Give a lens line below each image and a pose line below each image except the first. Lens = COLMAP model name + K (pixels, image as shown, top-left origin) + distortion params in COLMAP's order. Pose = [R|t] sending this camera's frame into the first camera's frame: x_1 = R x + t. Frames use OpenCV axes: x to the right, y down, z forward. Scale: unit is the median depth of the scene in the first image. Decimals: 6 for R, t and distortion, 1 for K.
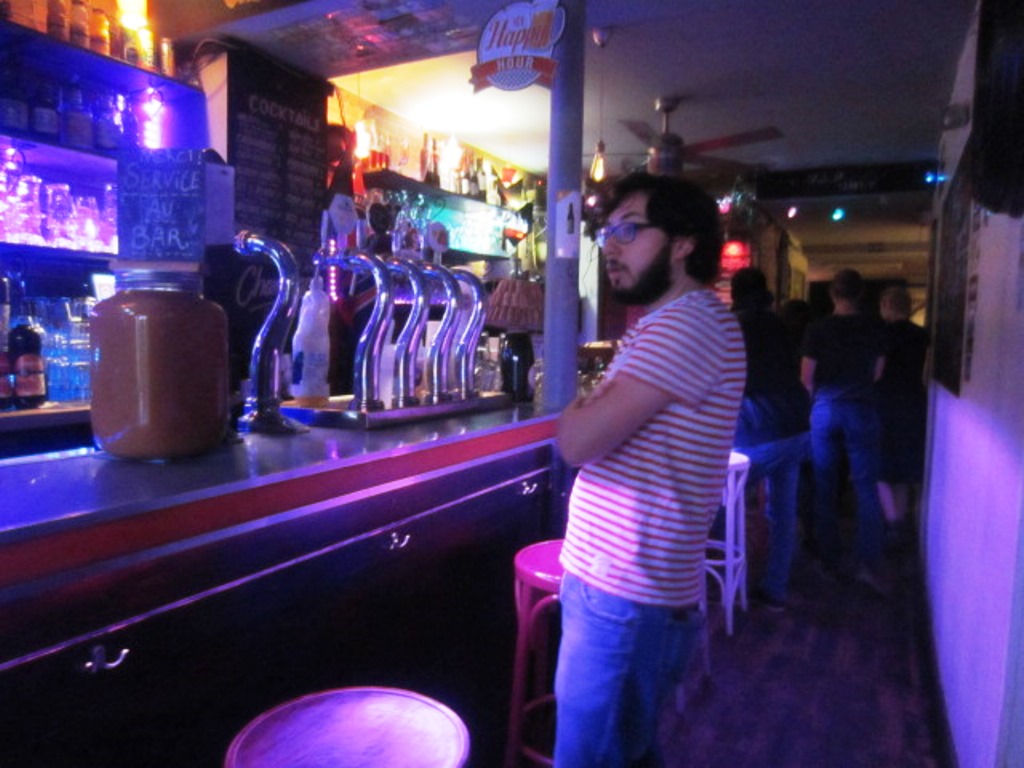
lens RADIAL K [[715.9, 0, 511.9], [0, 715.9, 392.5], [0, 0, 1]] dist [-0.045983, 0.023616]
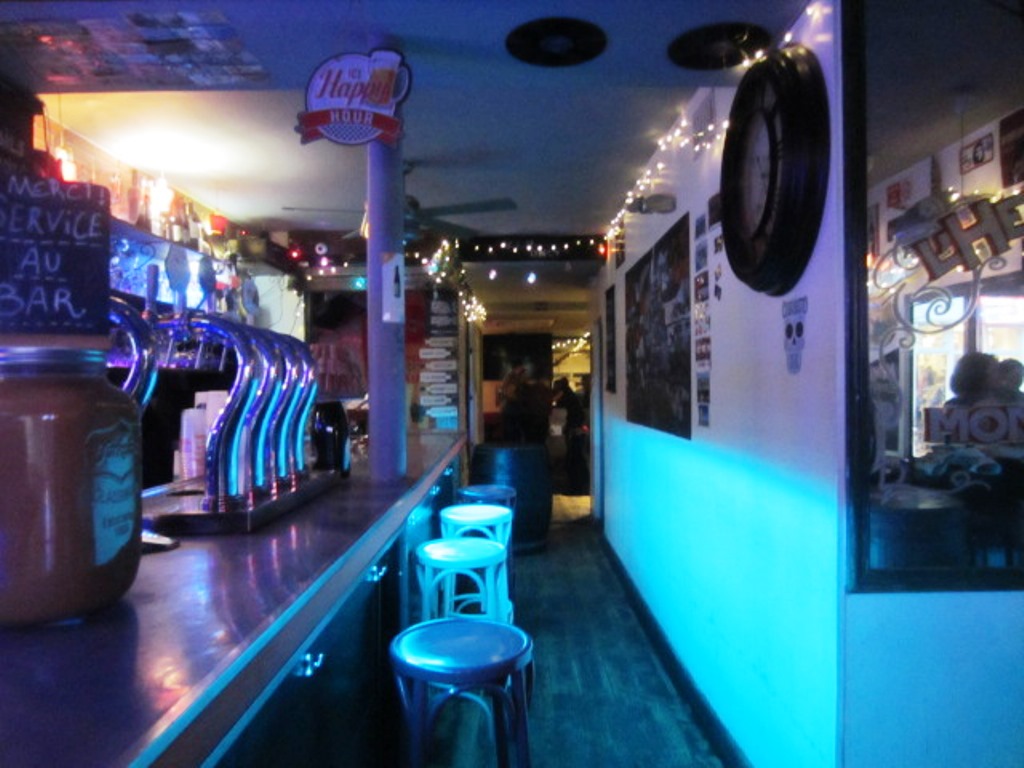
lens RADIAL K [[715.9, 0, 511.9], [0, 715.9, 393.4], [0, 0, 1]] dist [-0.045983, 0.023616]
pose [[0.884111, -0.032493, 0.466146, -0.255302], [0.064942, 0.996442, -0.053714, -0.036065], [-0.462742, 0.077761, 0.883076, 0.103190]]
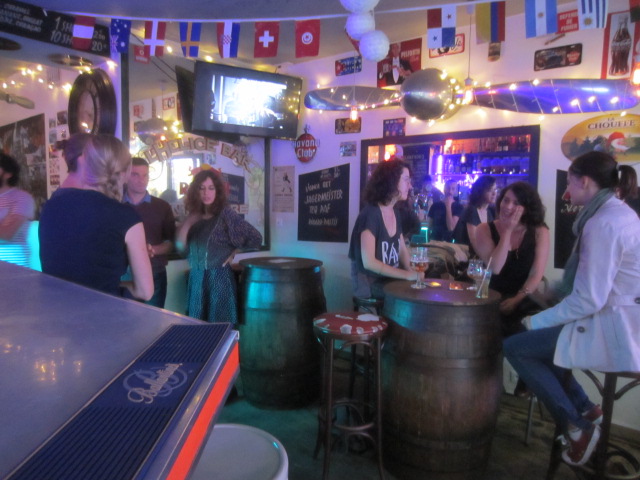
lens RADIAL K [[447.4, 0, 318.2], [0, 447.4, 240.7], [0, 0, 1]] dist [-0.045983, 0.023616]
pose [[0.201873, -0.108709, 0.973360, -0.980335], [0.073415, 0.992705, 0.095643, -0.008853], [-0.976656, 0.052151, 0.208381, -0.371420]]
